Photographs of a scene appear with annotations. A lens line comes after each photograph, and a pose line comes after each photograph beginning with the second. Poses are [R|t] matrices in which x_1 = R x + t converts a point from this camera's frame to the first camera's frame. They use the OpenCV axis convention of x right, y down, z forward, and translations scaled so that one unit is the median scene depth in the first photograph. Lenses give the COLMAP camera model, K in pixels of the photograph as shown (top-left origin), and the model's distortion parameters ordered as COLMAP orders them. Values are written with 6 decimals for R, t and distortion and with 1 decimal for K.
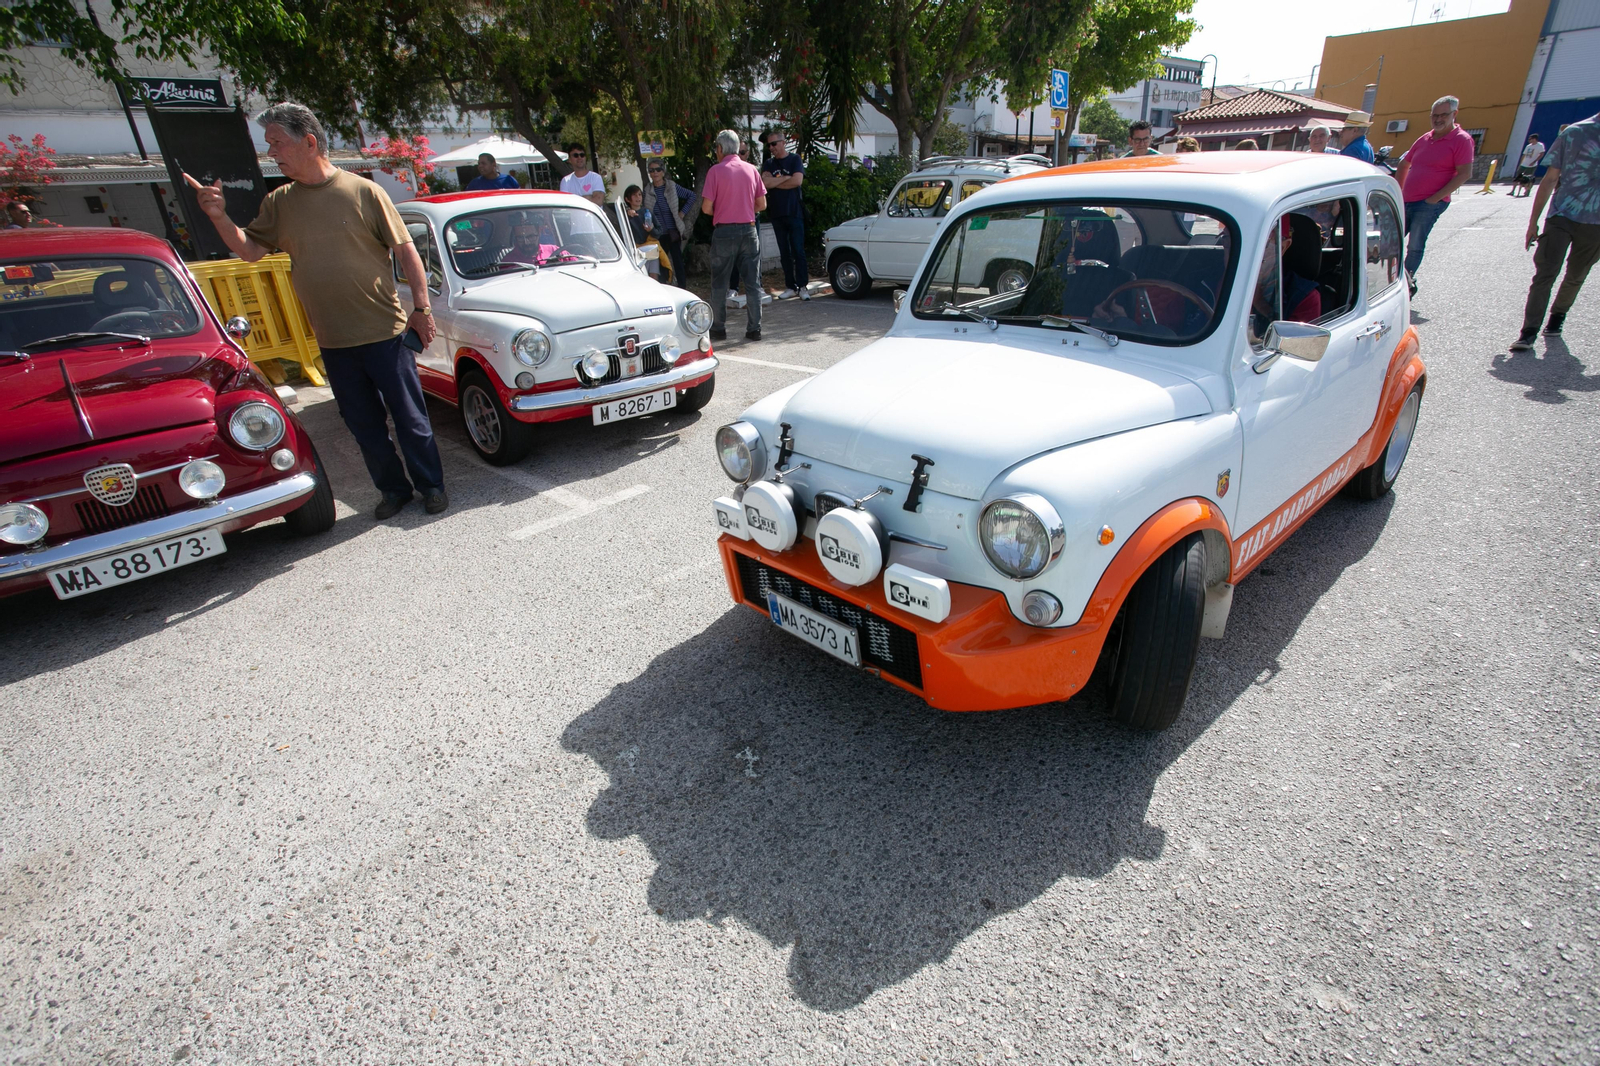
lens RADIAL K [[778.2, 0, 784.6], [0, 778.2, 541.3], [0, 0, 1]] dist [-0.050090, 0.019540]
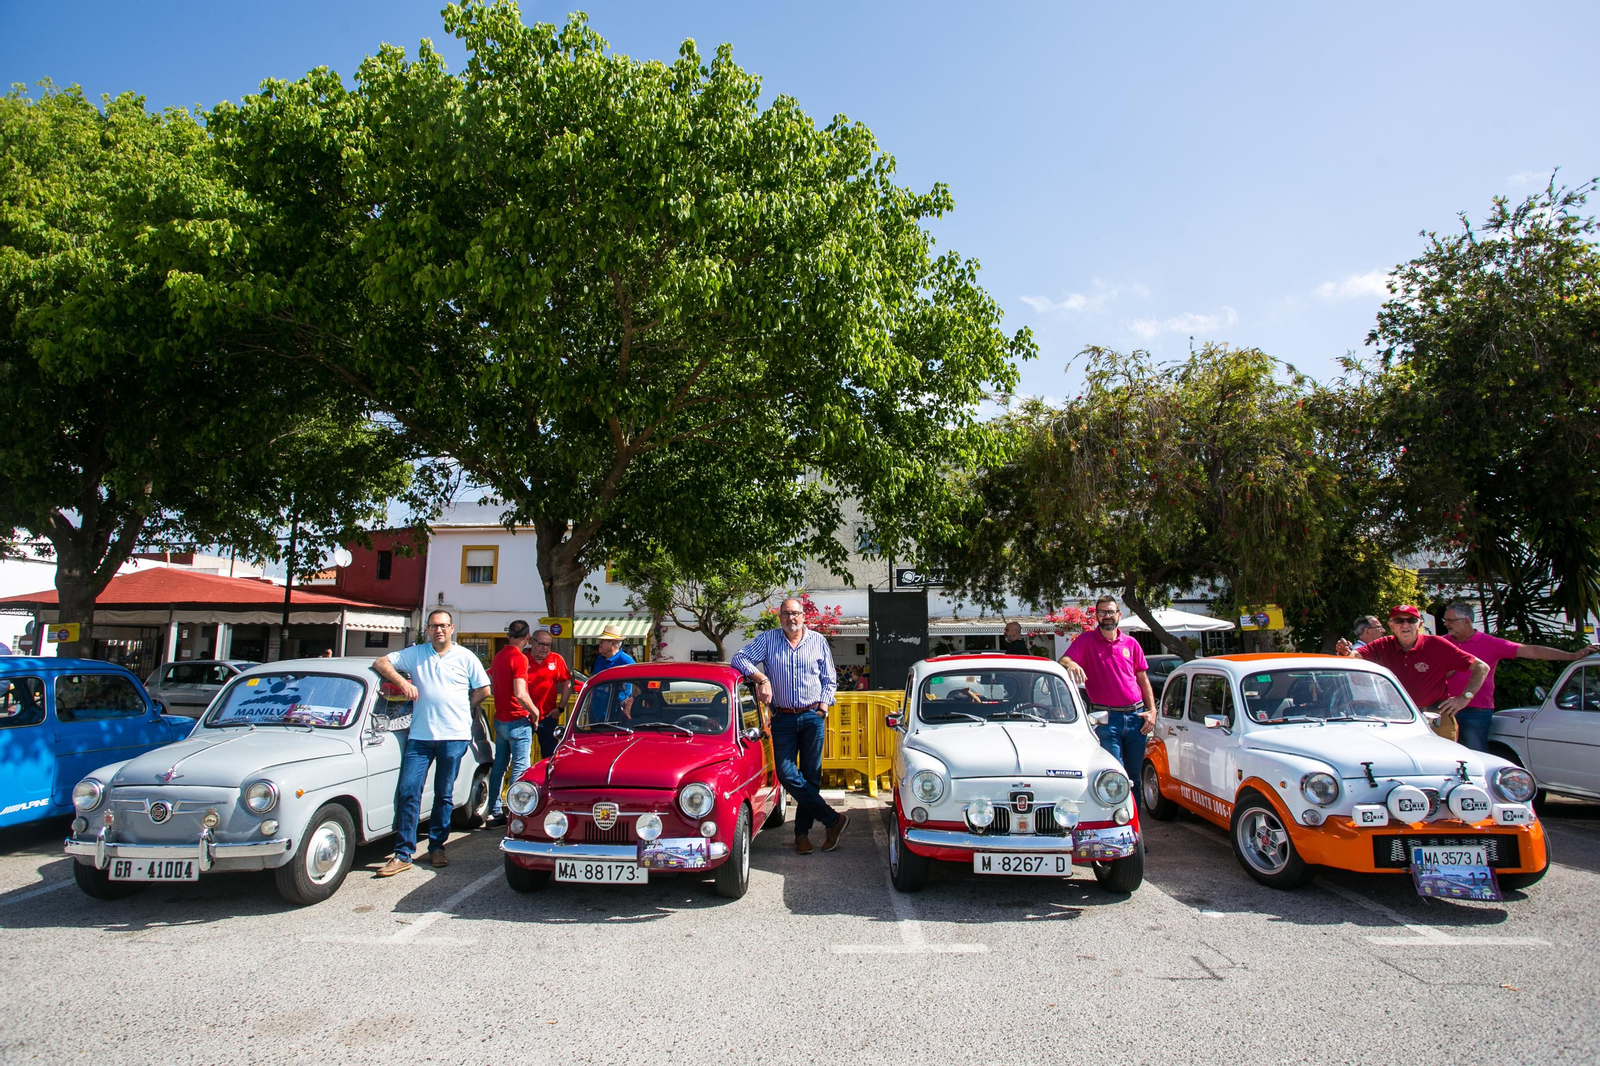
lens RADIAL K [[778.2, 0, 784.6], [0, 778.2, 541.3], [0, 0, 1]] dist [-0.050090, 0.019540]
pose [[0.661663, -0.069923, -0.746534, 0.149997], [-0.344006, 0.856360, -0.385107, -0.018883], [0.666230, 0.511623, 0.542568, 0.025119]]
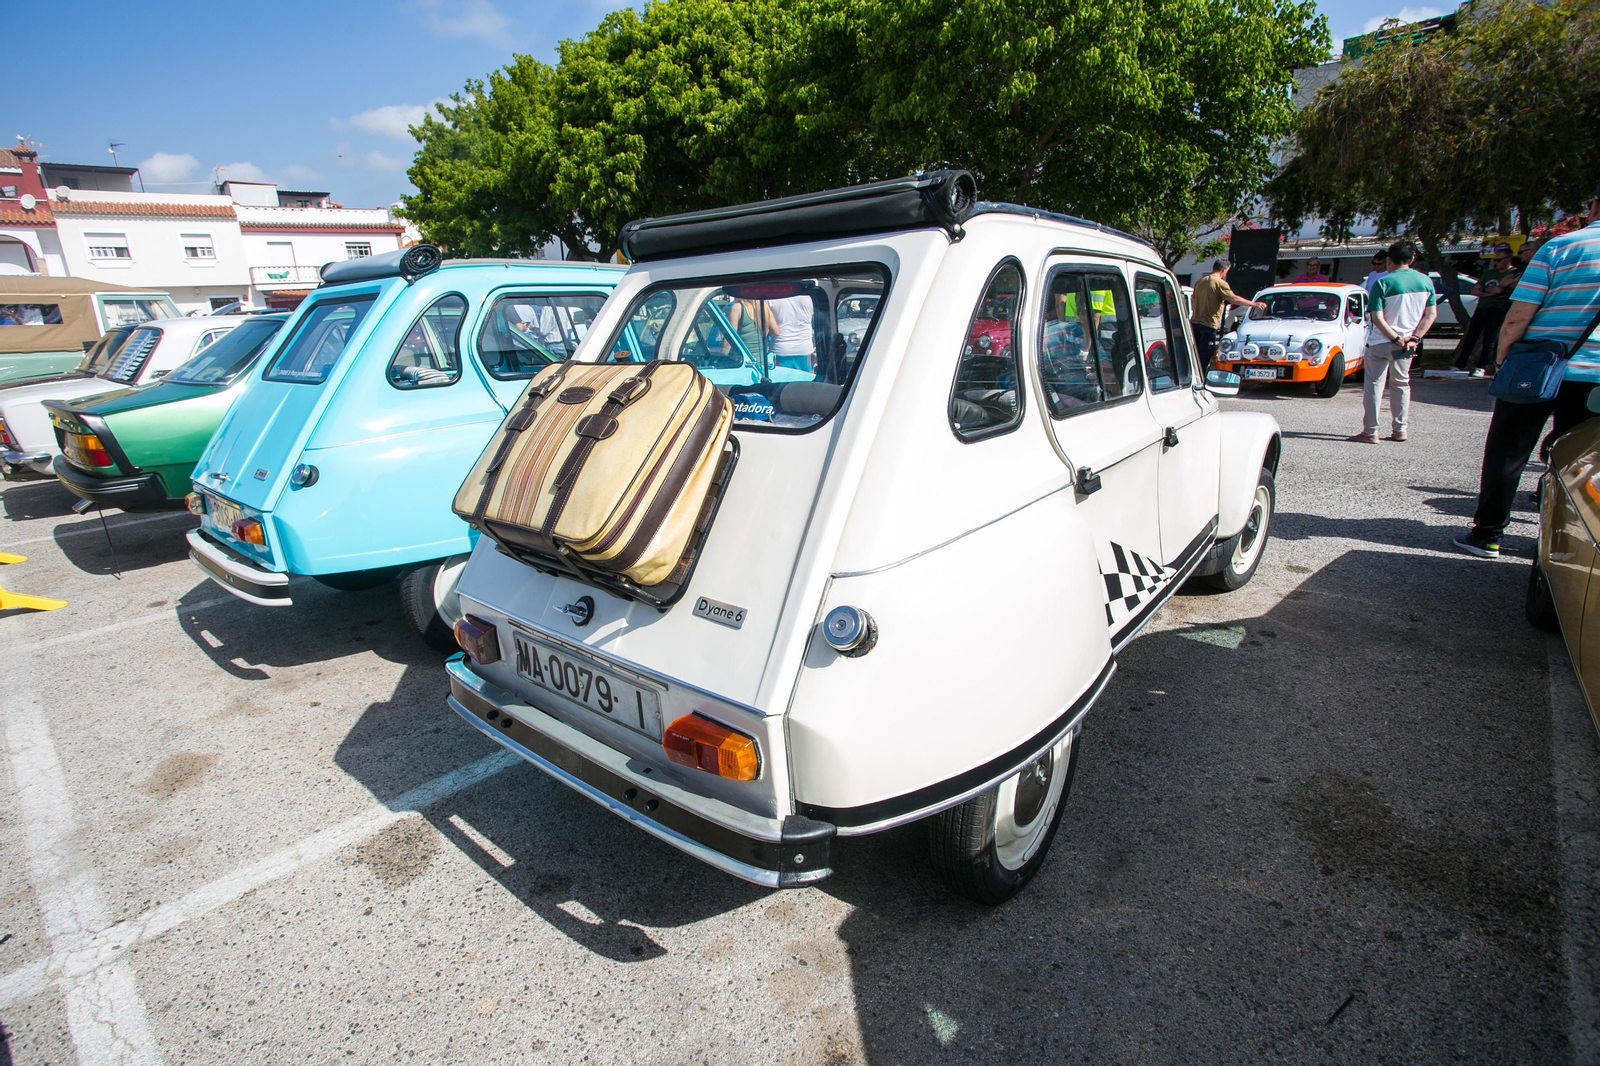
lens RADIAL K [[798.6, 0, 796.9], [0, 798.6, 535.2], [0, 0, 1]] dist [-0.068091, 0.034954]
pose [[0.046899, 0.339387, -0.939477, 1.116865], [-0.403111, 0.866957, 0.293066, -0.029817], [0.913949, 0.364968, 0.177470, -0.072671]]
